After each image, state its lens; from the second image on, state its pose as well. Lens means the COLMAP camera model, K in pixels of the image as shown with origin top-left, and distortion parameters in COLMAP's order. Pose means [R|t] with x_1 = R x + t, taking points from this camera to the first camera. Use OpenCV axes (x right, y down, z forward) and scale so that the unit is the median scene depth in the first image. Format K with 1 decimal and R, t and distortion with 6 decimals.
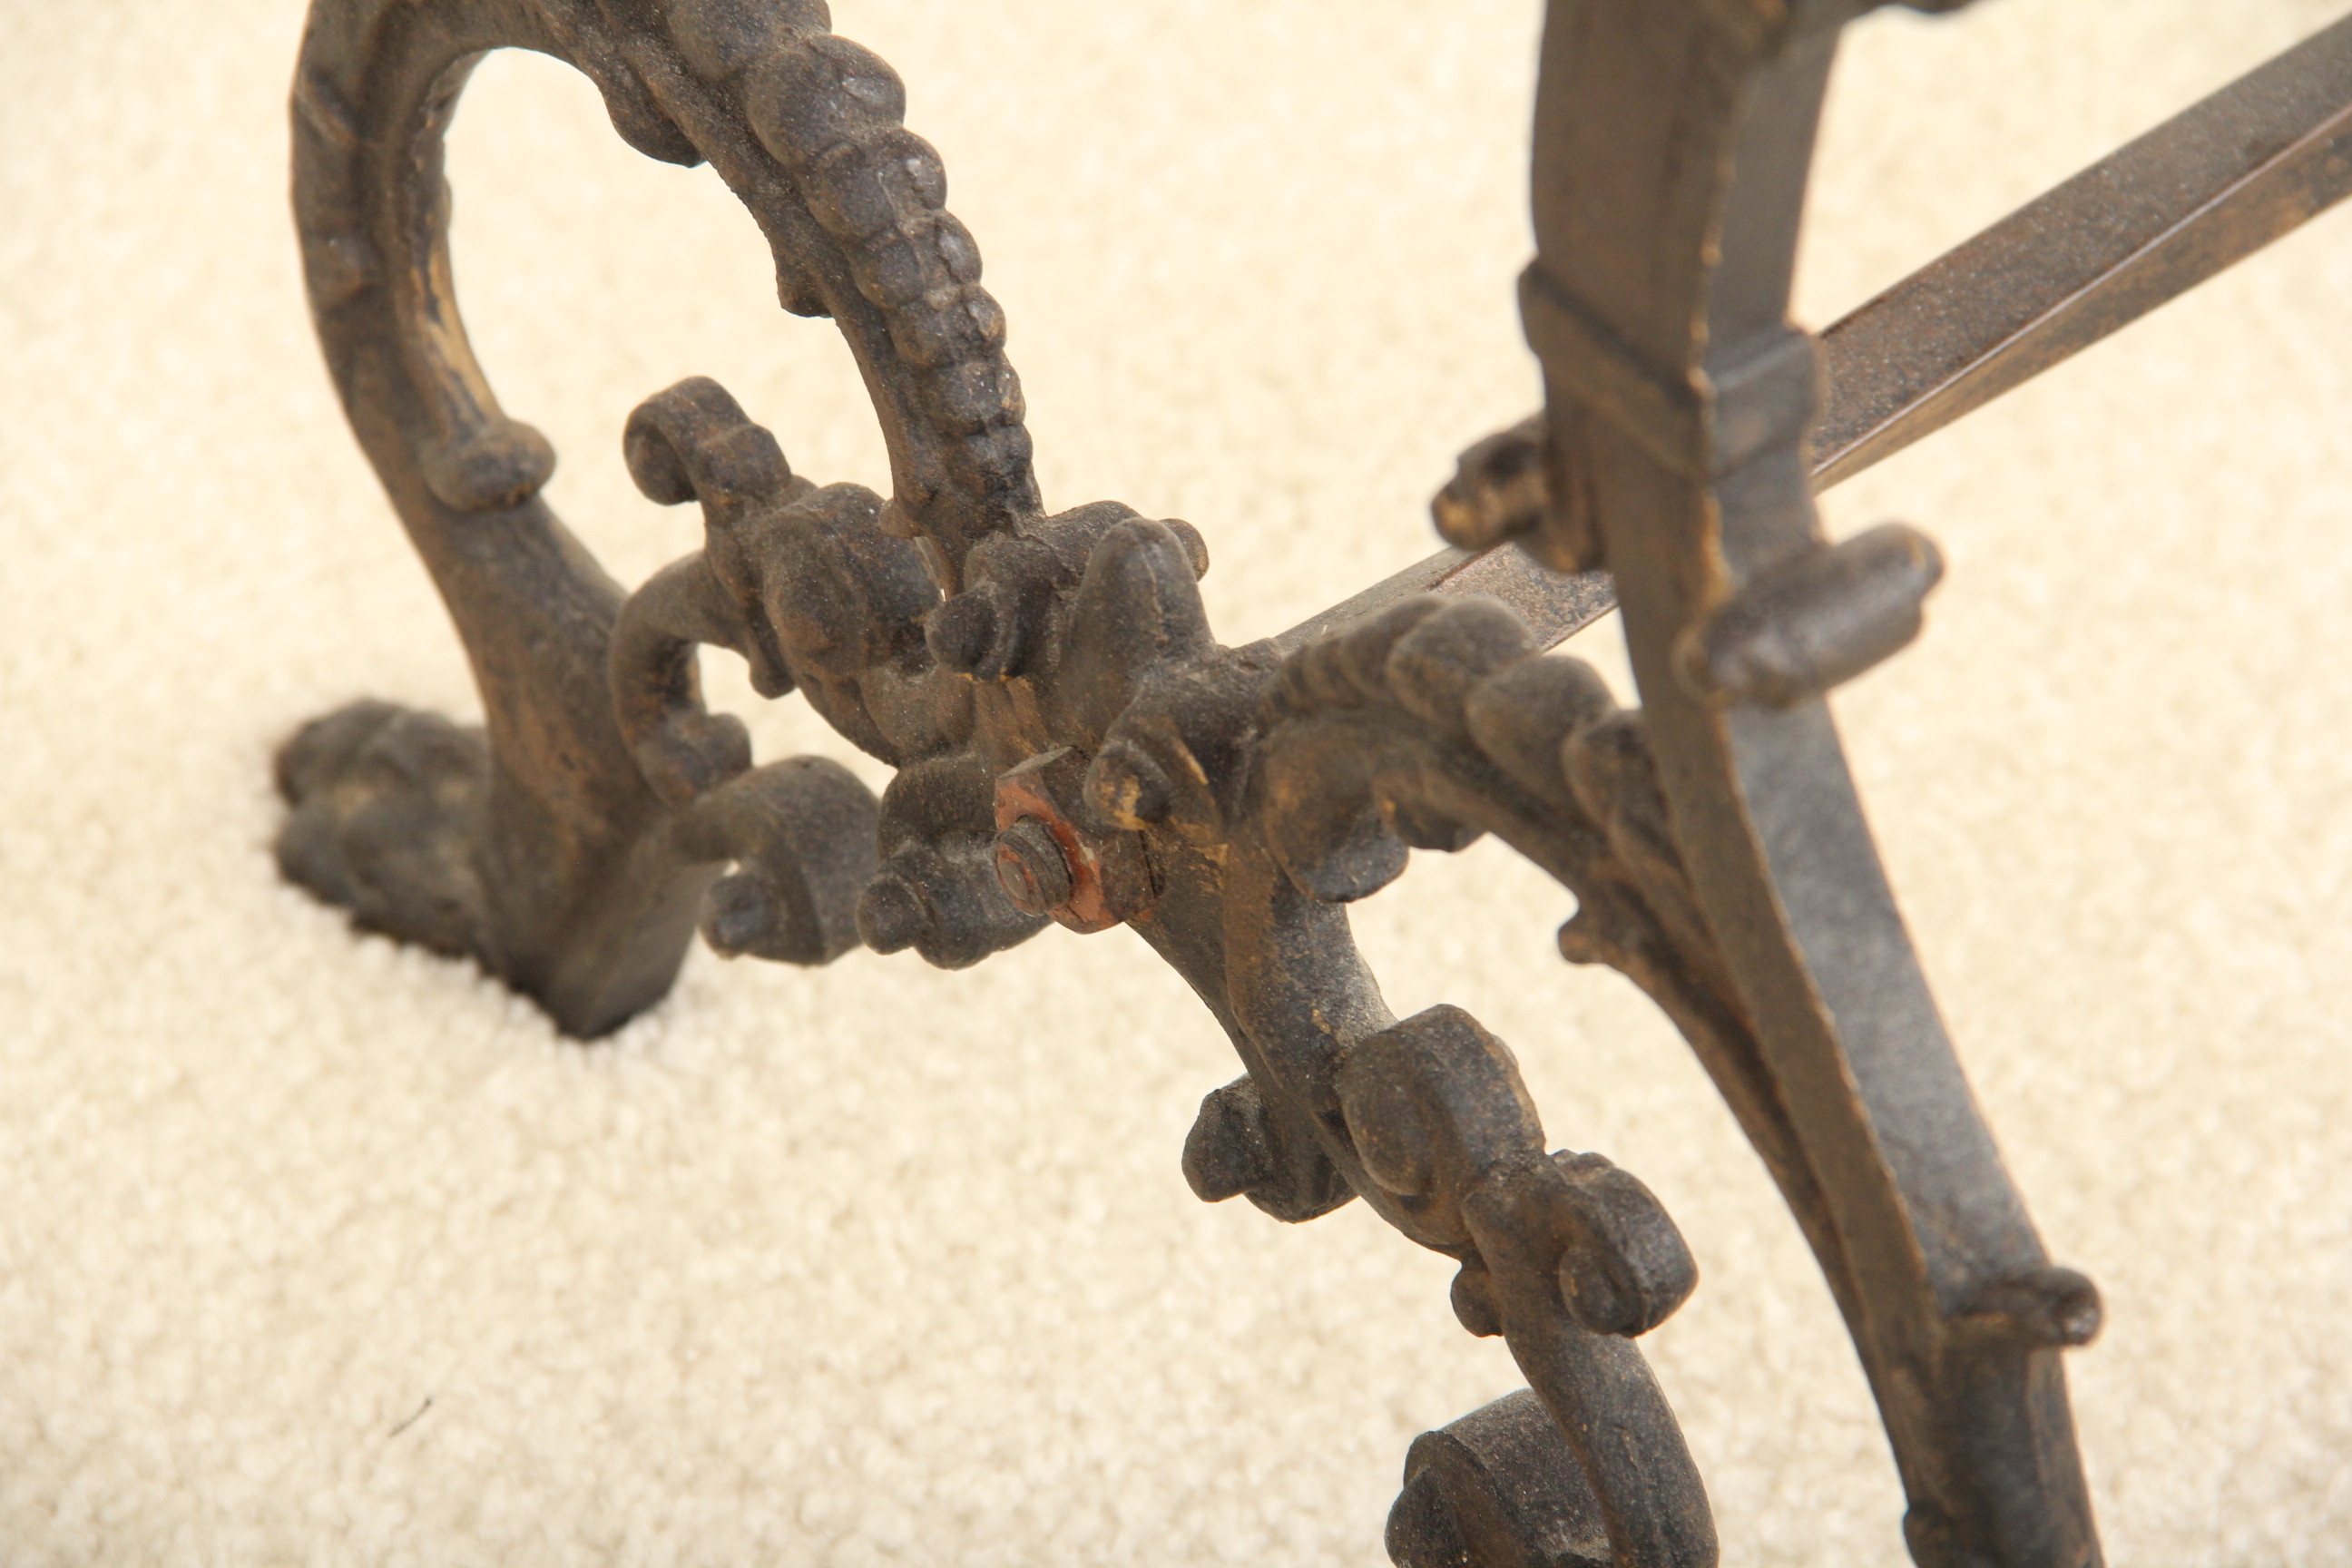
lens RADIAL K [[10328.0, 0, 1176.0], [0, 10328.0, 784.0], [0, 0, 1]] dist [0.838375, 0.594368]
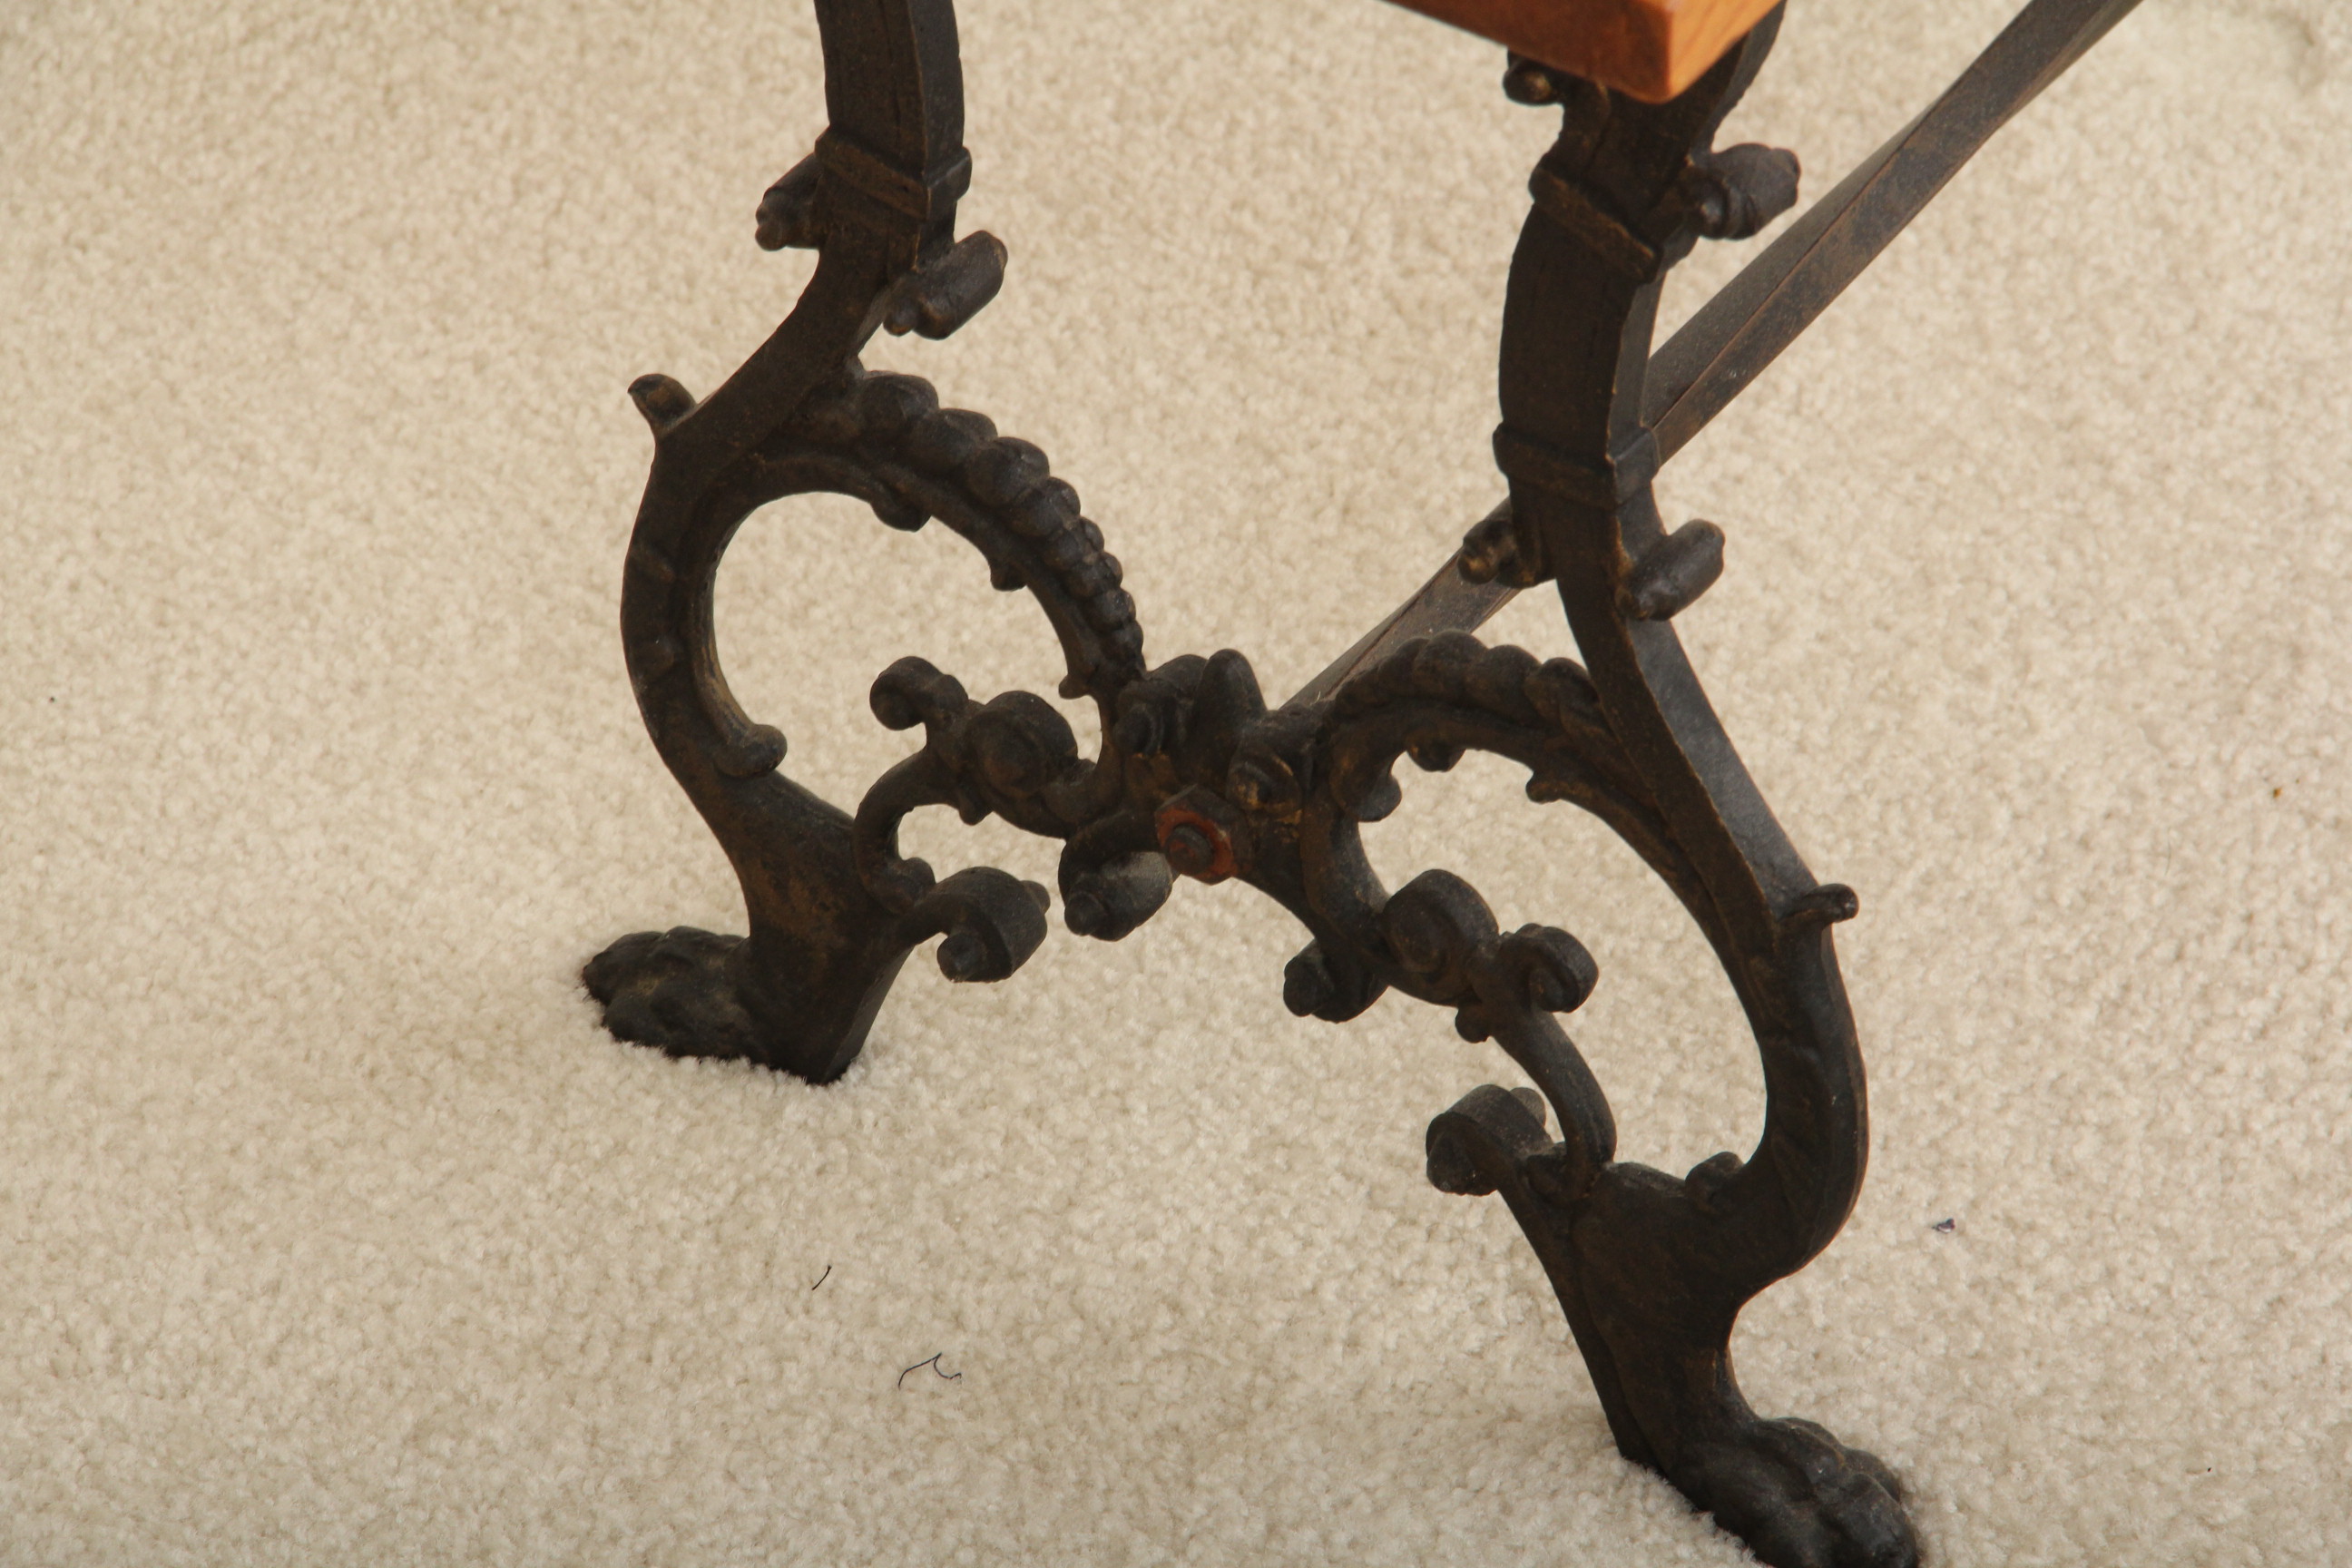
lens RADIAL K [[10328.0, 0, 1176.0], [0, 10328.0, 784.0], [0, 0, 1]] dist [0.838375, 0.594368]
pose [[0.962346, -0.189987, 0.194409, -0.356305], [0.207850, 0.975216, -0.075846, 0.129911], [-0.175181, 0.113397, 0.977984, -0.786074]]
